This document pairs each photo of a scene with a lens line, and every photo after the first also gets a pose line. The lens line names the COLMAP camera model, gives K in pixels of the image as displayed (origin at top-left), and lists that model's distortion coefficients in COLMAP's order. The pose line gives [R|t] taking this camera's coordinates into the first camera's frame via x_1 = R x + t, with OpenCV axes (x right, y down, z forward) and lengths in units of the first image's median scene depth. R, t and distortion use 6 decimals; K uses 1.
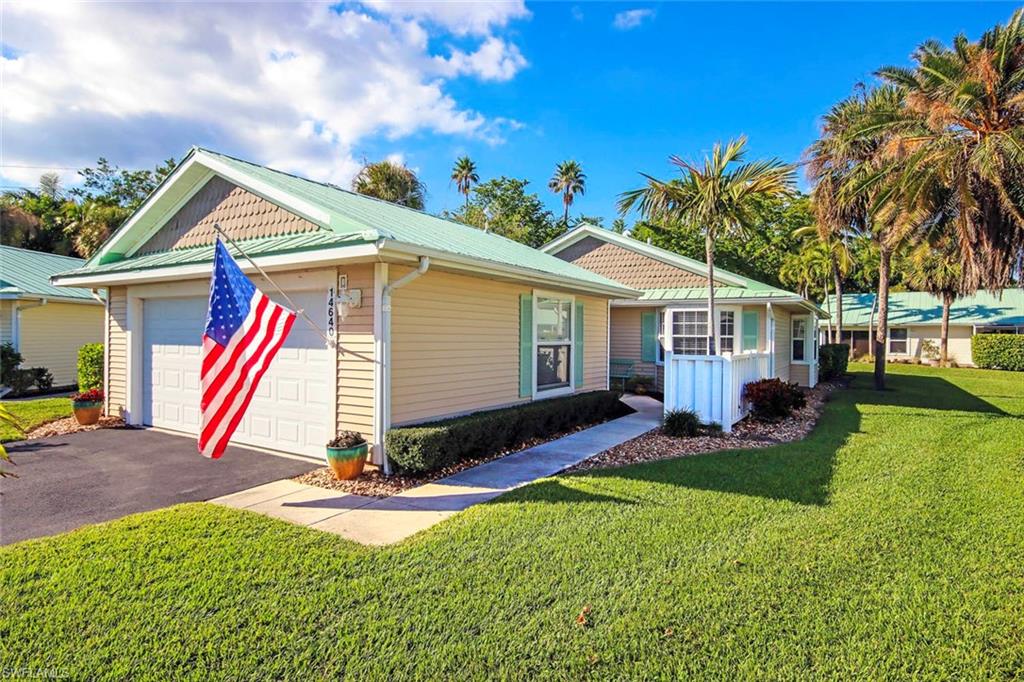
lens RADIAL K [[548.5, 0, 504.6], [0, 548.5, 336.3], [0, 0, 1]] dist [0.003486, -0.000839]
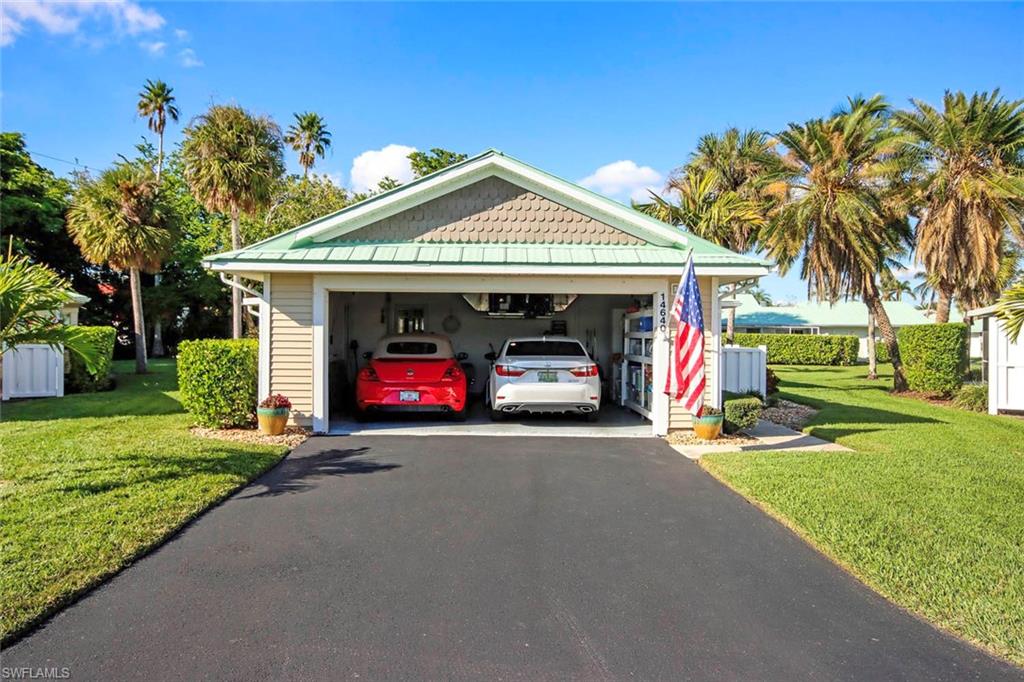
lens RADIAL K [[731.9, 0, 510.0], [0, 731.9, 344.4], [0, 0, 1]] dist [-0.002850, 0.014803]
pose [[0.818265, -0.006902, 0.574800, -0.757146], [0.000716, 0.999939, 0.010987, 0.004691], [-0.574841, -0.008578, 0.818220, -0.083097]]
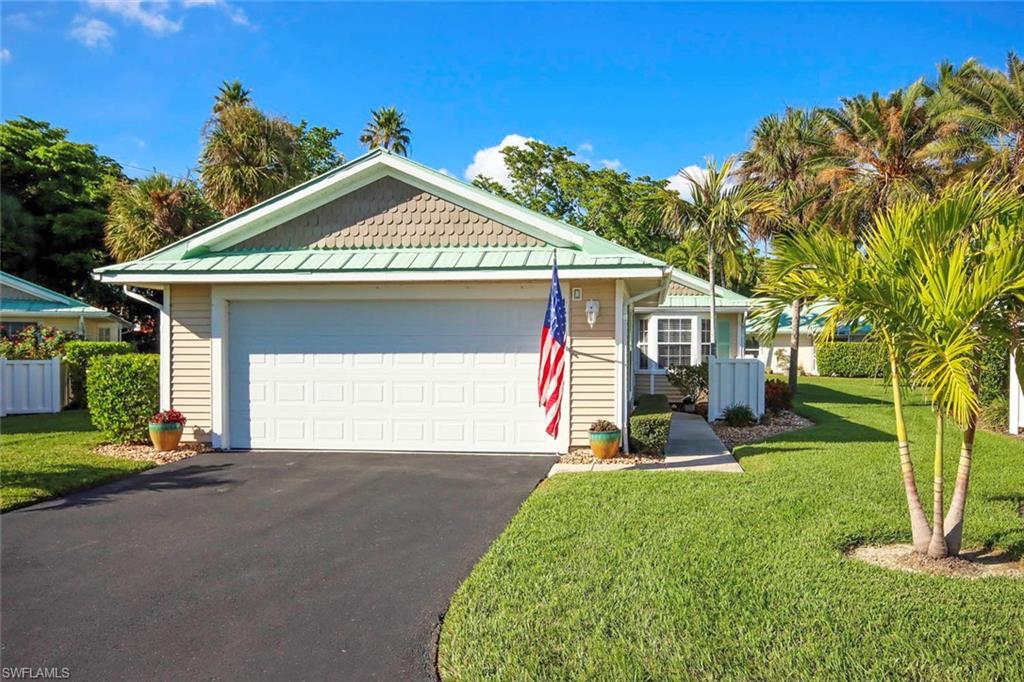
lens RADIAL K [[817.8, 0, 575.6], [0, 817.8, 367.2], [0, 0, 1]] dist [0.008820, -0.007060]
pose [[0.883158, -0.019354, 0.468676, -0.535775], [0.009966, 0.999697, 0.022503, 0.007891], [-0.468970, -0.015203, 0.883083, -0.250952]]
